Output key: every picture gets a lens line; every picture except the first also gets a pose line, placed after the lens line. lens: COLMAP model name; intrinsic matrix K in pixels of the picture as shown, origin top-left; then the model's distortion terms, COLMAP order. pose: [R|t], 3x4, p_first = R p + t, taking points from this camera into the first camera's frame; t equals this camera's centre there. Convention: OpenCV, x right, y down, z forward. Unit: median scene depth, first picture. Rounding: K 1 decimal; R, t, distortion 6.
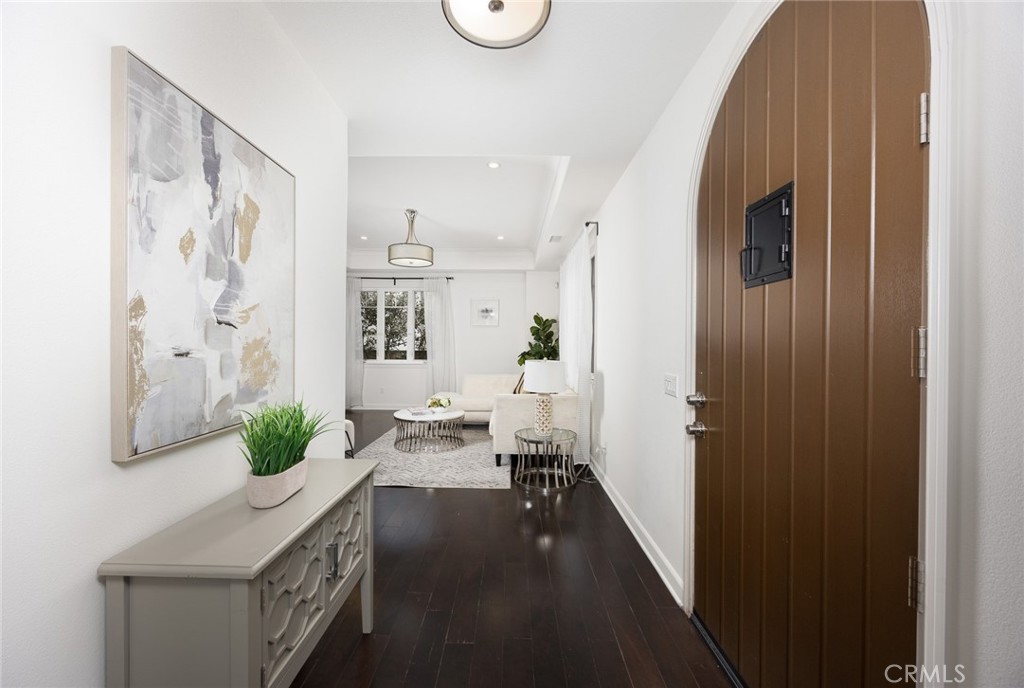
lens RADIAL K [[418.7, 0, 510.4], [0, 418.7, 345.1], [0, 0, 1]] dist [0.000236, -0.000027]
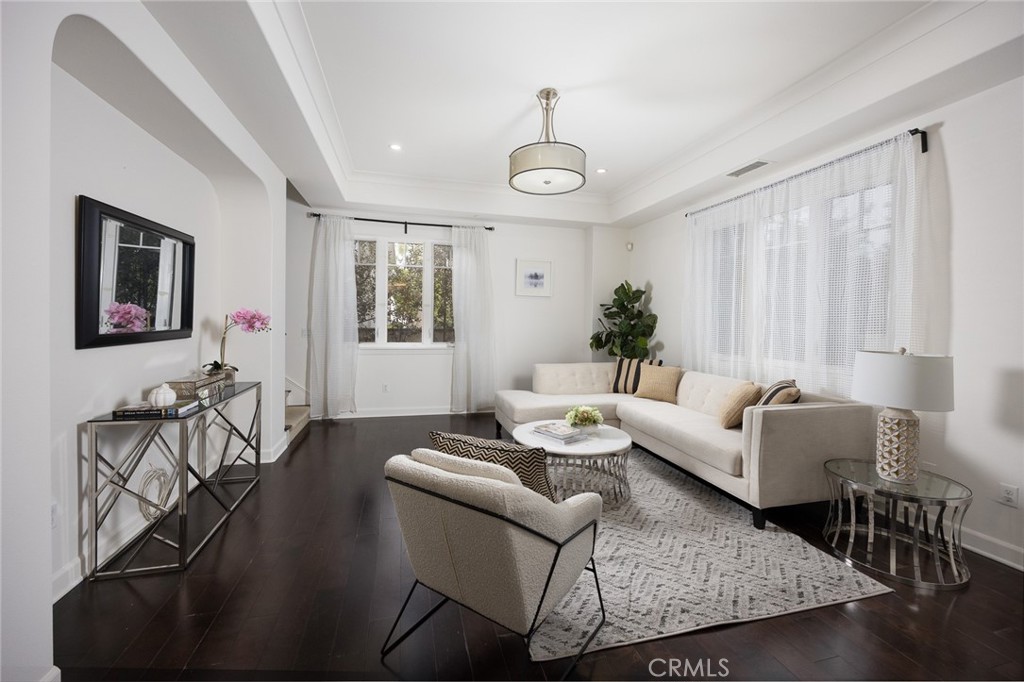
lens RADIAL K [[404.3, 0, 512.3], [0, 404.3, 331.7], [0, 0, 1]] dist [-0.011968, -0.000062]
pose [[0.958839, 0.003110, 0.283933, -0.298502], [-0.009625, 0.999721, 0.021552, 0.001338], [-0.283786, -0.023397, 0.958602, 0.319143]]
